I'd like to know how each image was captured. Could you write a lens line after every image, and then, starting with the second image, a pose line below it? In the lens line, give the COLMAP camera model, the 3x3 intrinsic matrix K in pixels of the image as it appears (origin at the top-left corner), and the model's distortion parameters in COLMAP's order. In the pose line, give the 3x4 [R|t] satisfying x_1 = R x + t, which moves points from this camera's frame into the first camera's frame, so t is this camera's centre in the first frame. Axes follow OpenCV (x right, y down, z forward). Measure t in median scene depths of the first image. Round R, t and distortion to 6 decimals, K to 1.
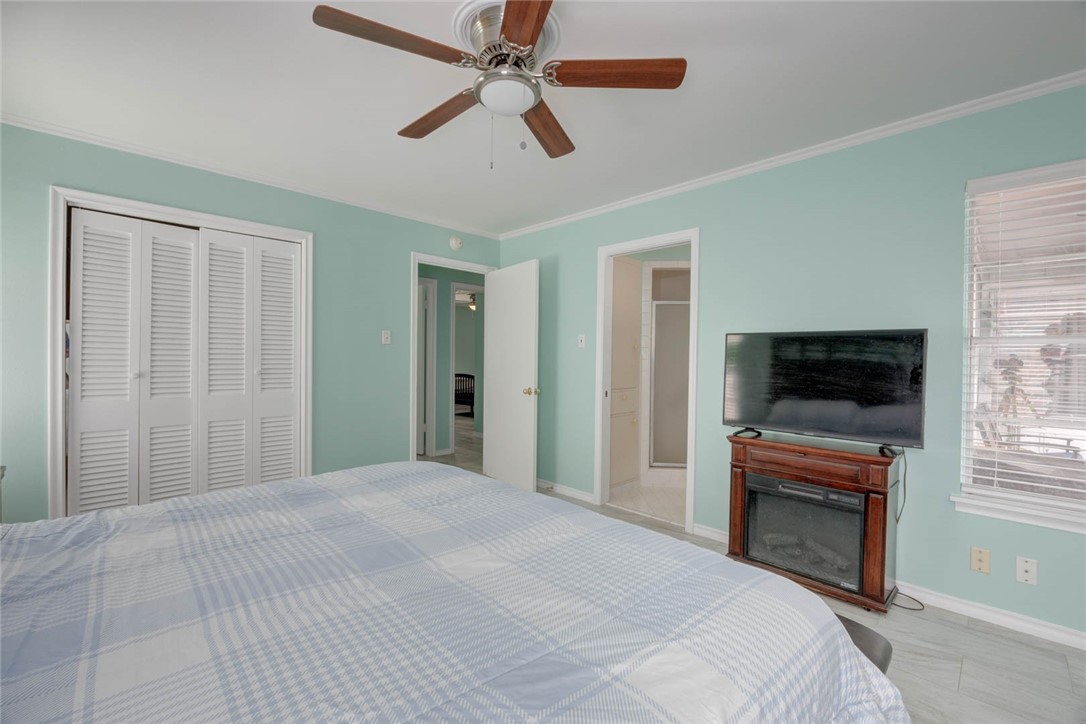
lens RADIAL K [[460.7, 0, 548.5], [0, 460.7, 364.6], [0, 0, 1]] dist [-0.002963, -0.000330]
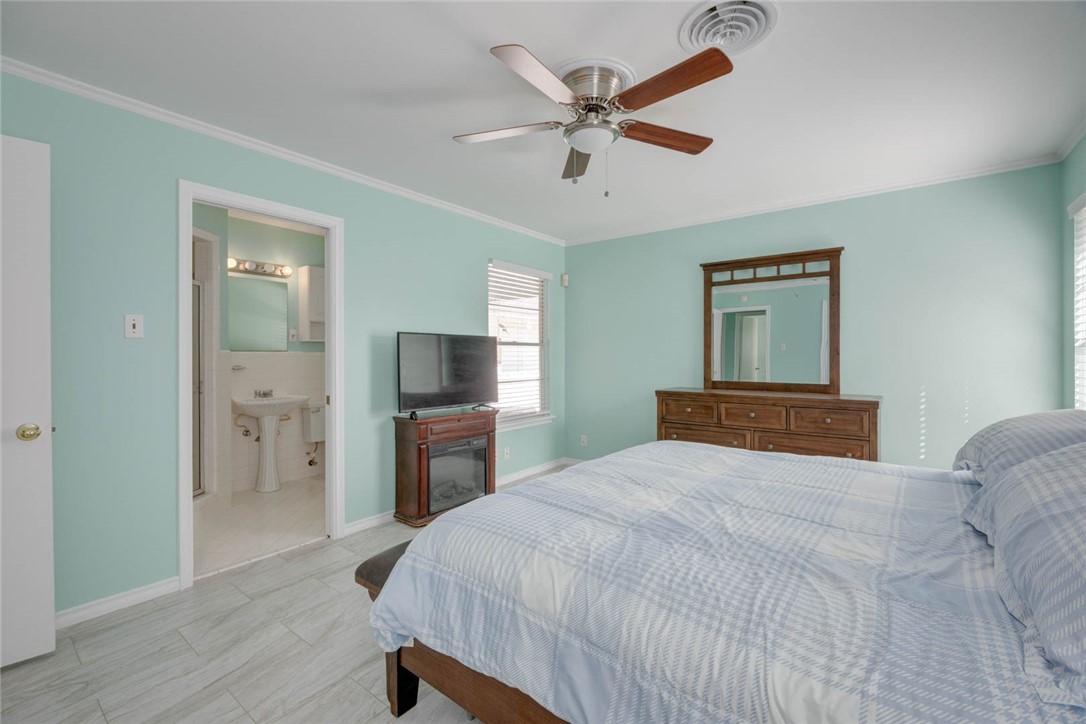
lens RADIAL K [[460.7, 0, 549.9], [0, 460.7, 360.4], [0, 0, 1]] dist [-0.002963, -0.000330]
pose [[-0.130532, -0.026647, 0.991086, -0.453833], [0.016288, 0.999446, 0.029017, -0.013942], [-0.991310, 0.019930, -0.130025, 0.457426]]
